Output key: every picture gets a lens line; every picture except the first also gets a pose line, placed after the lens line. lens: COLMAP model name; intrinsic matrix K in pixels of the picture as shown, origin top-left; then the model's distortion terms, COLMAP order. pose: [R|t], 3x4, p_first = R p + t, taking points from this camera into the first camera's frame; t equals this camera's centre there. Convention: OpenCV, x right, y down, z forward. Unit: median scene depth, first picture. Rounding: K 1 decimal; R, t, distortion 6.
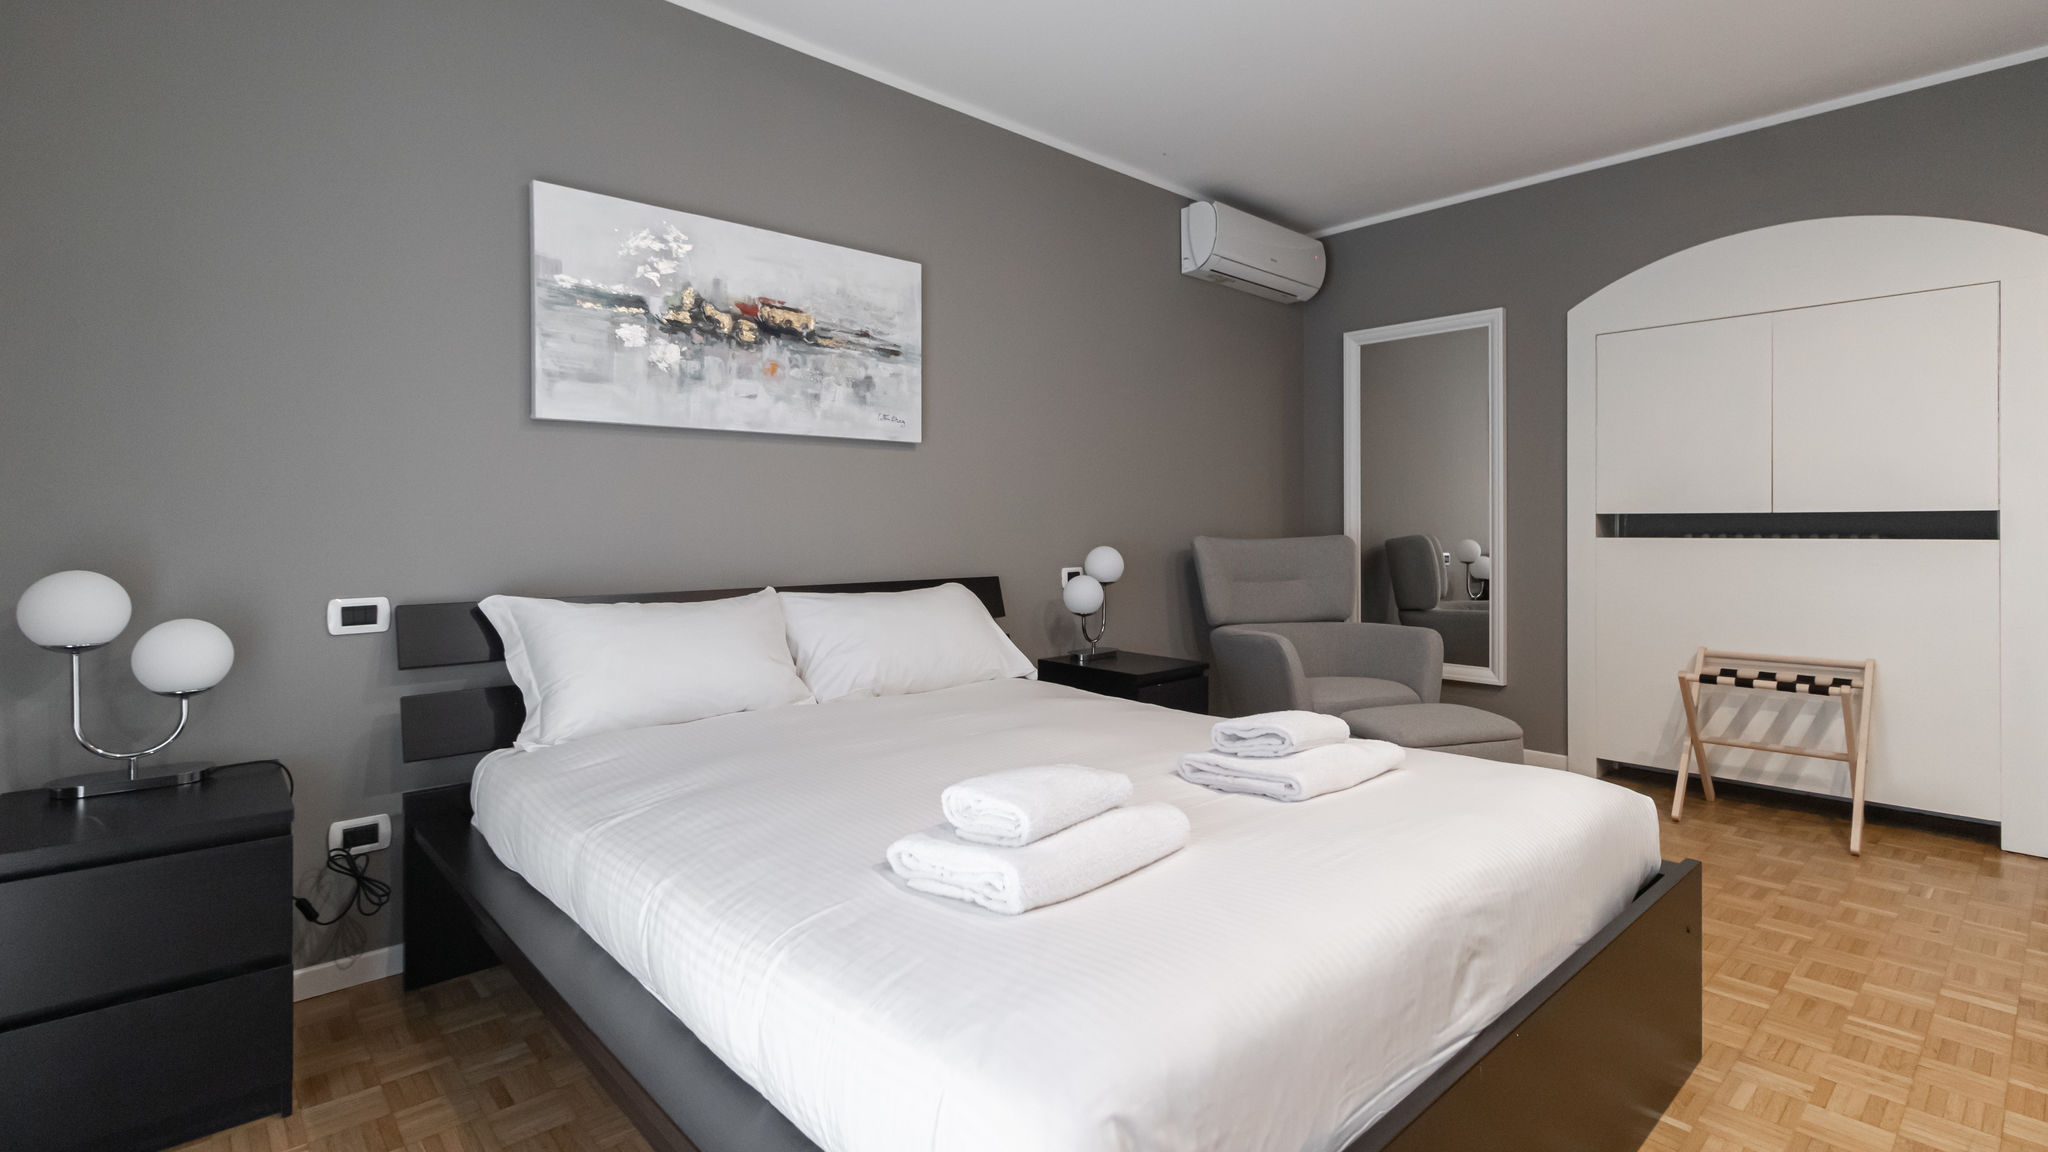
lens RADIAL K [[954.1, 0, 1032.2], [0, 954.1, 523.0], [0, 0, 1]] dist [0.000506, 0.000118]
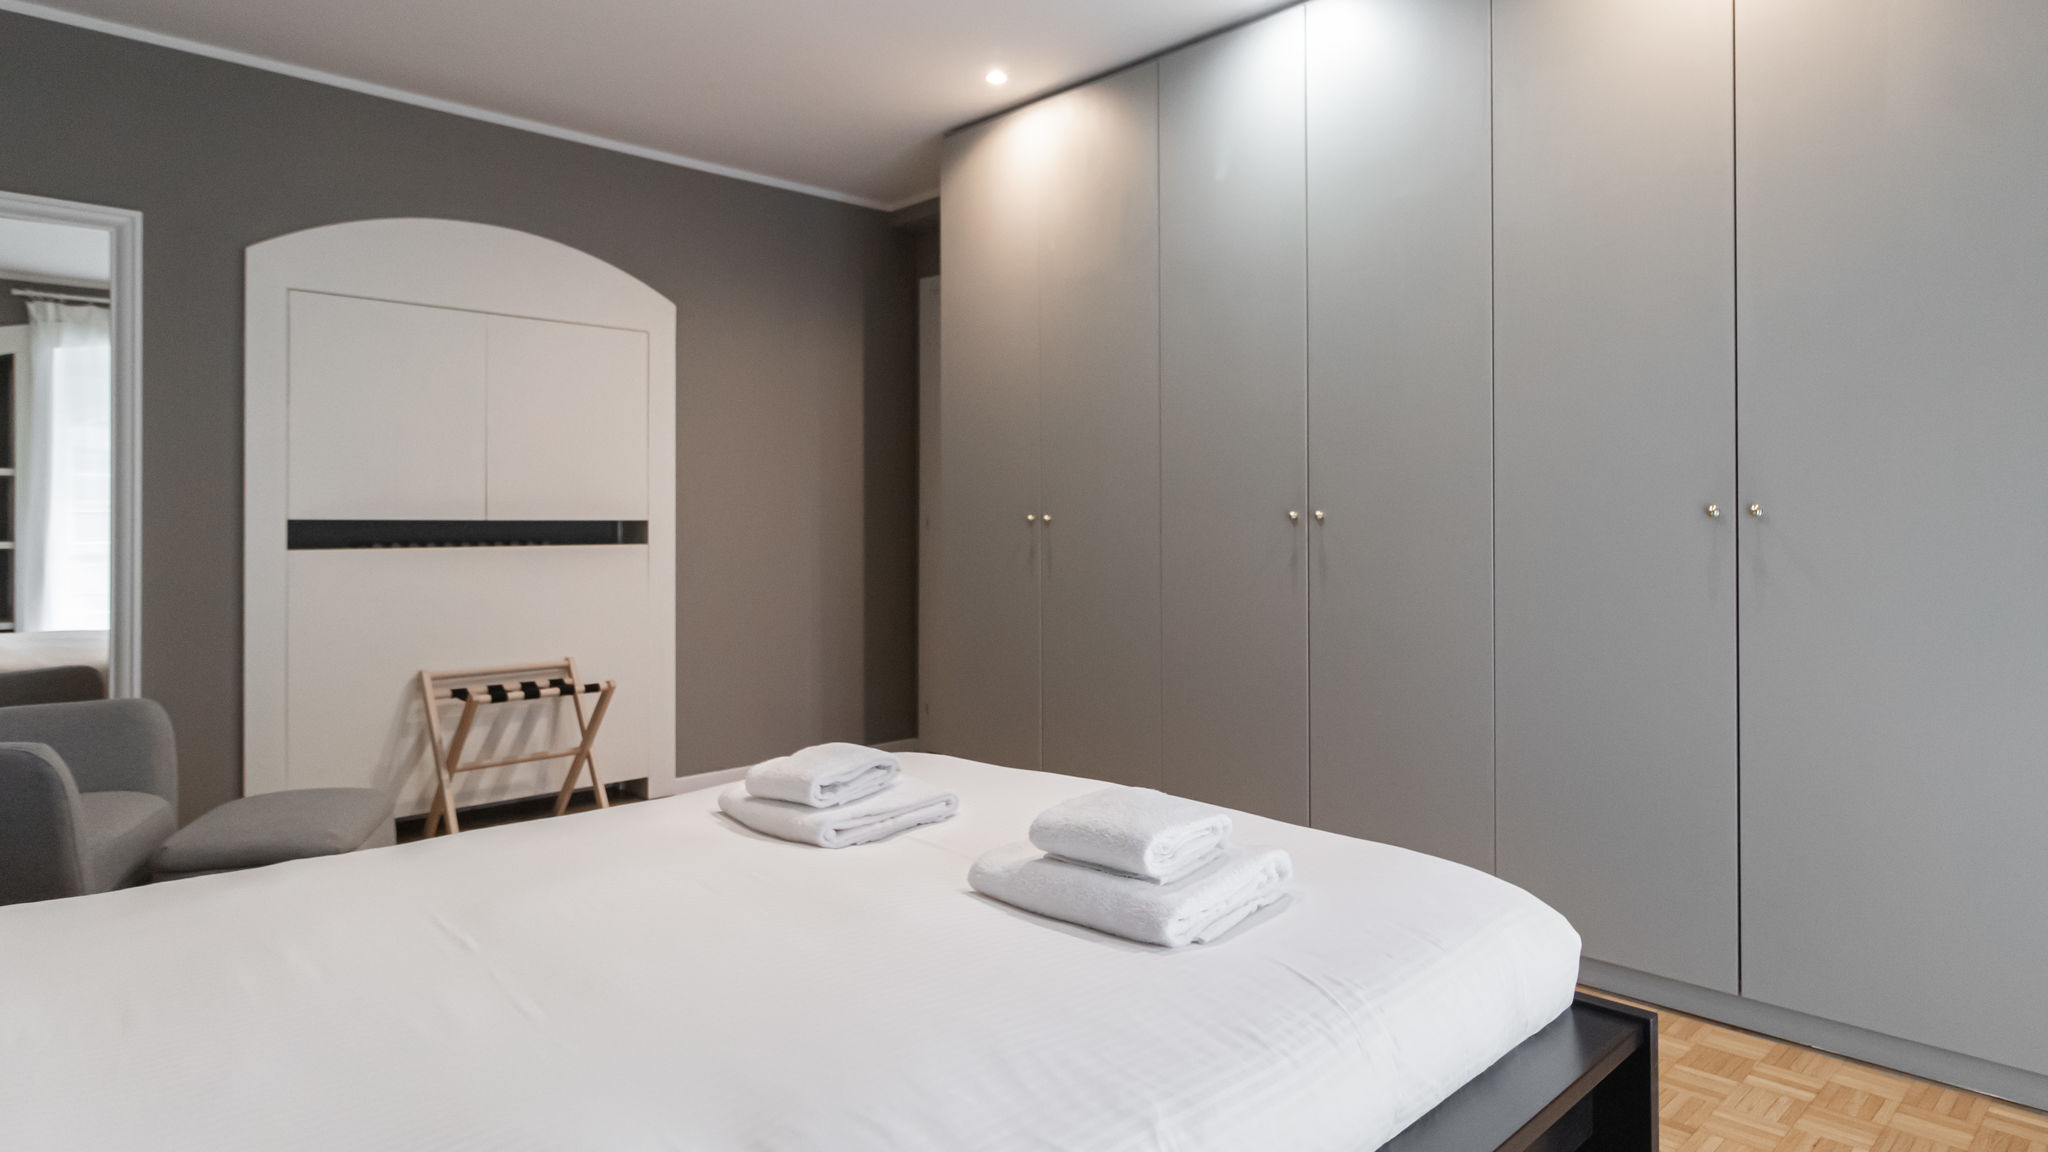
lens RADIAL K [[1178.8, 0, 1133.8], [0, 1178.8, 516.3], [0, 0, 1]] dist [-0.001507, -0.000136]
pose [[-0.064299, 0.009259, 0.997888, -0.518677], [0.000116, 0.999957, -0.009271, -0.003696], [-0.997931, -0.000481, -0.064297, 0.480010]]
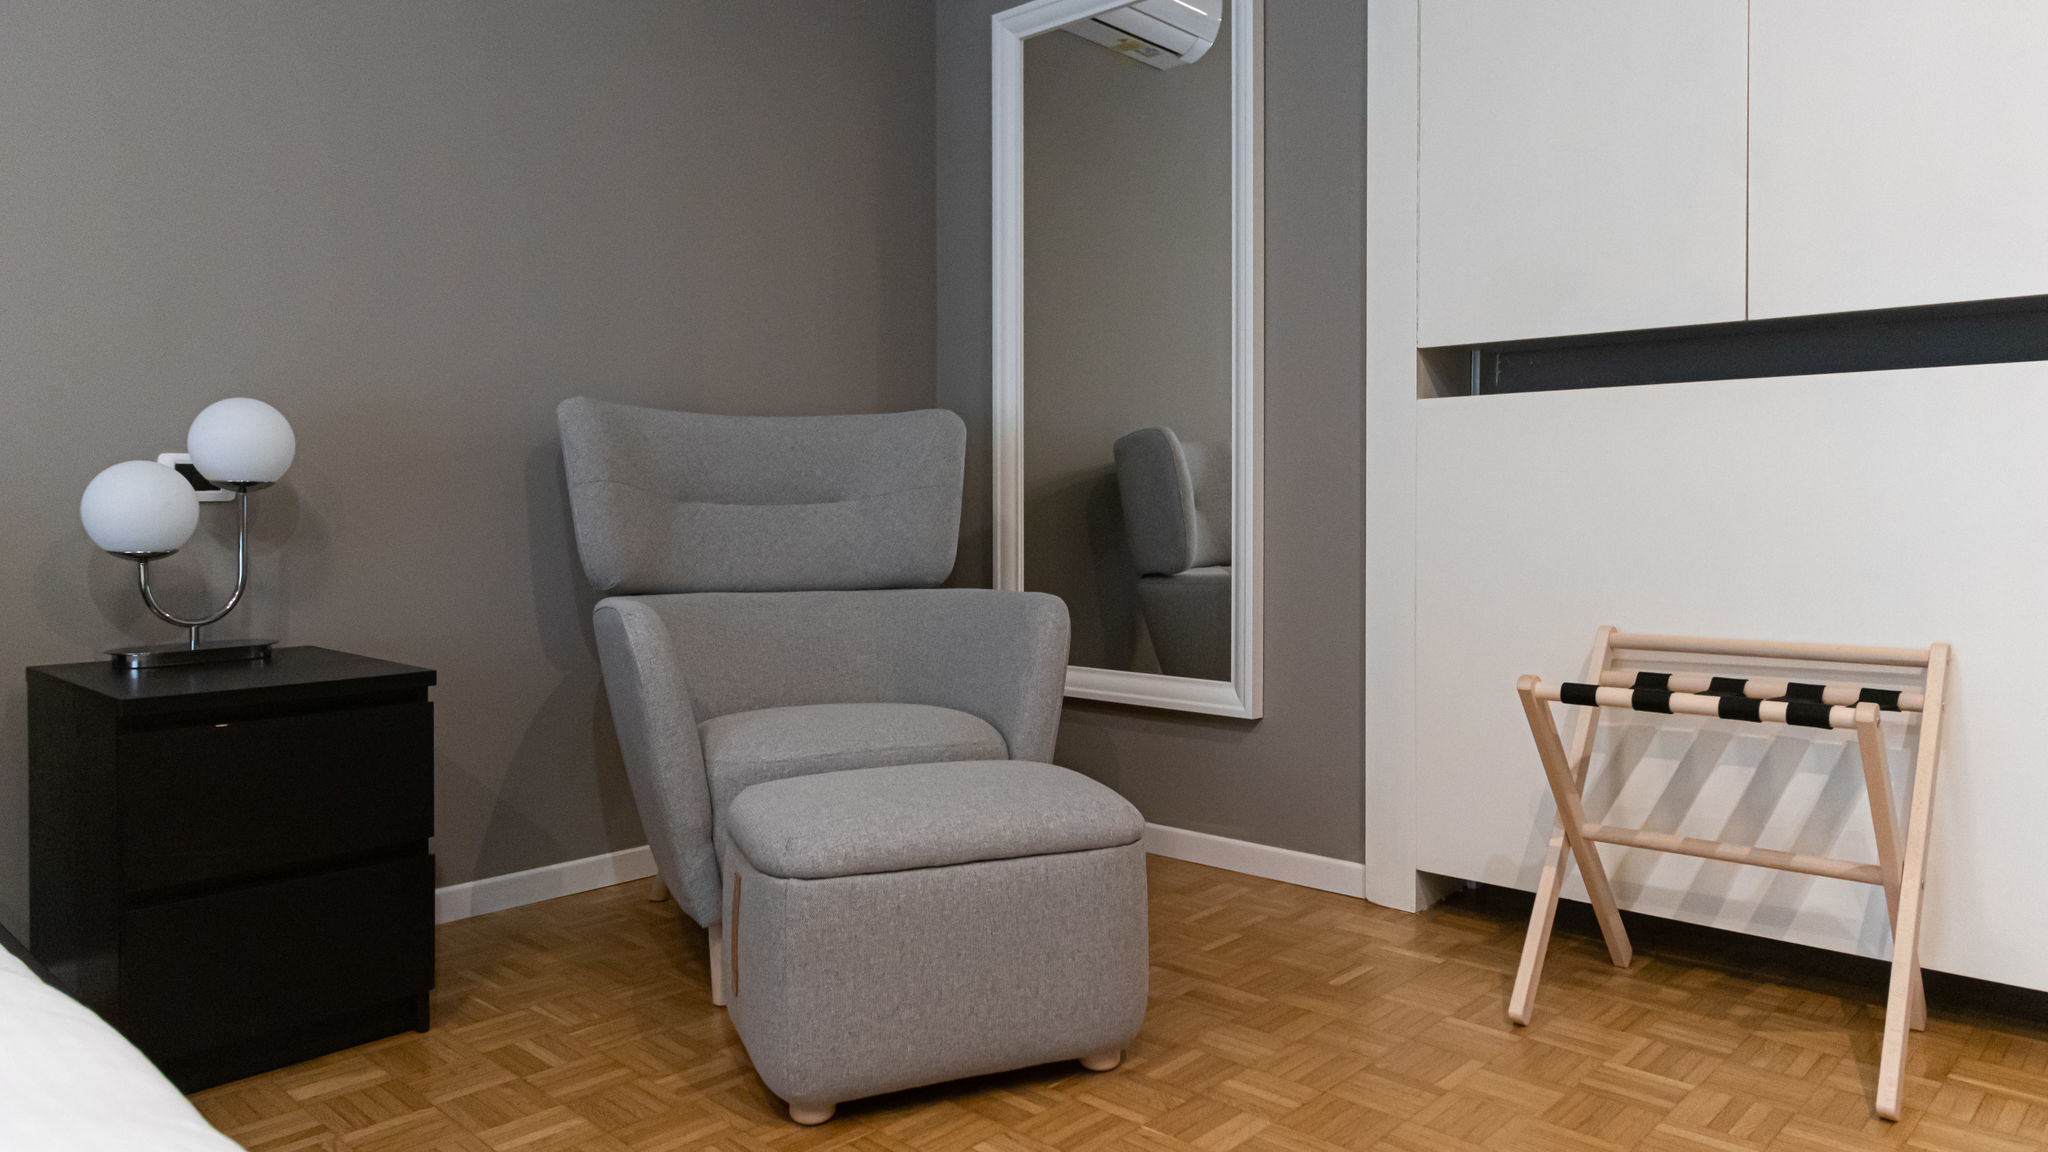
lens RADIAL K [[1363.2, 0, 1023.8], [0, 1363.2, 520.7], [0, 0, 1]] dist [-0.002677, 0.001232]
pose [[0.997111, -0.000777, 0.075953, 0.446934], [-0.000214, 0.999915, 0.013029, 0.084894], [-0.075956, -0.013008, 0.997026, 0.448475]]
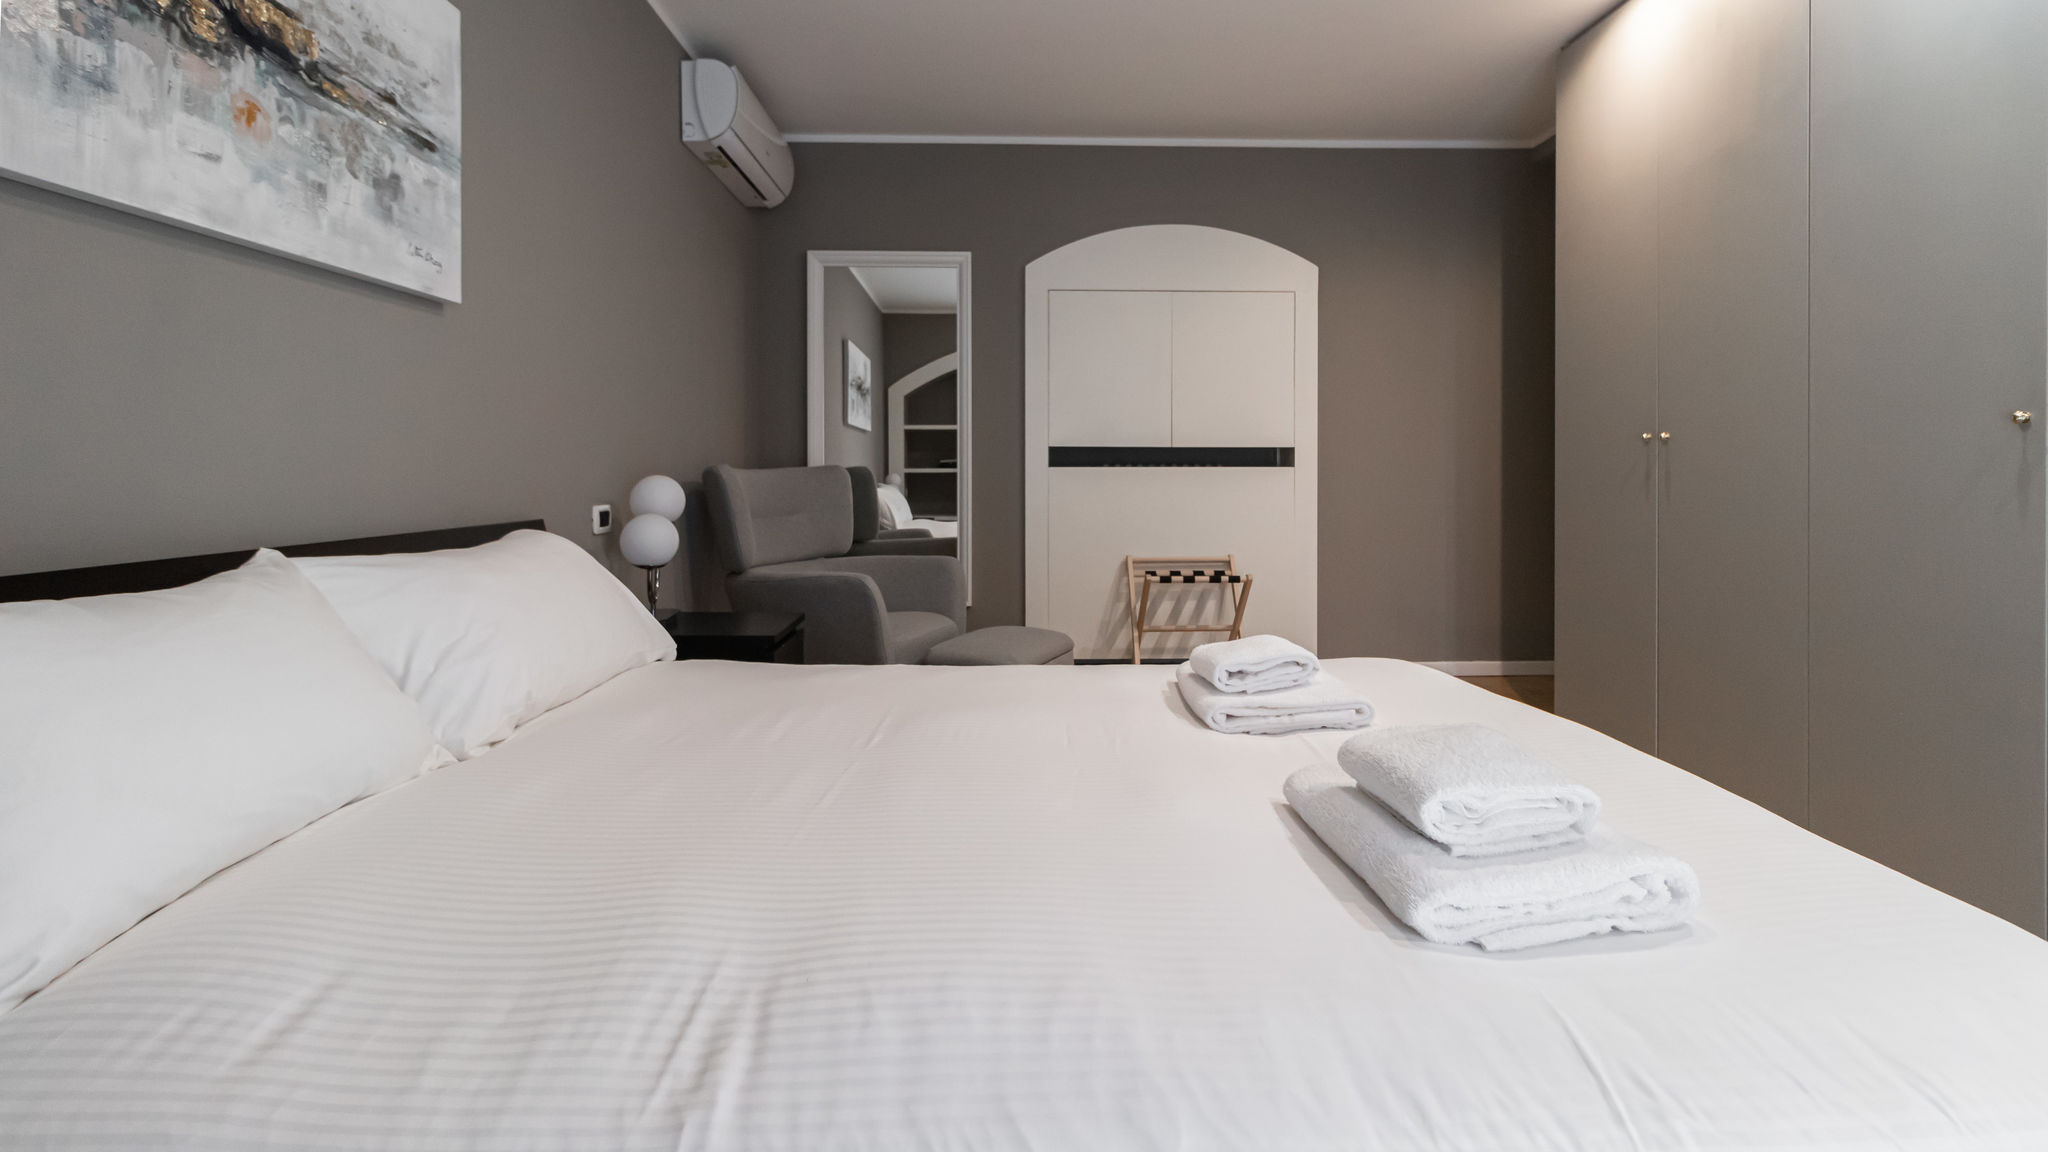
lens RADIAL K [[944.8, 0, 1029.9], [0, 944.8, 473.7], [0, 0, 1]] dist [0.002361, 0.000641]
pose [[0.662317, -0.002332, 0.749220, -0.346797], [-0.003052, 0.999978, 0.005810, 0.021330], [-0.749218, -0.006135, 0.662296, 0.340411]]
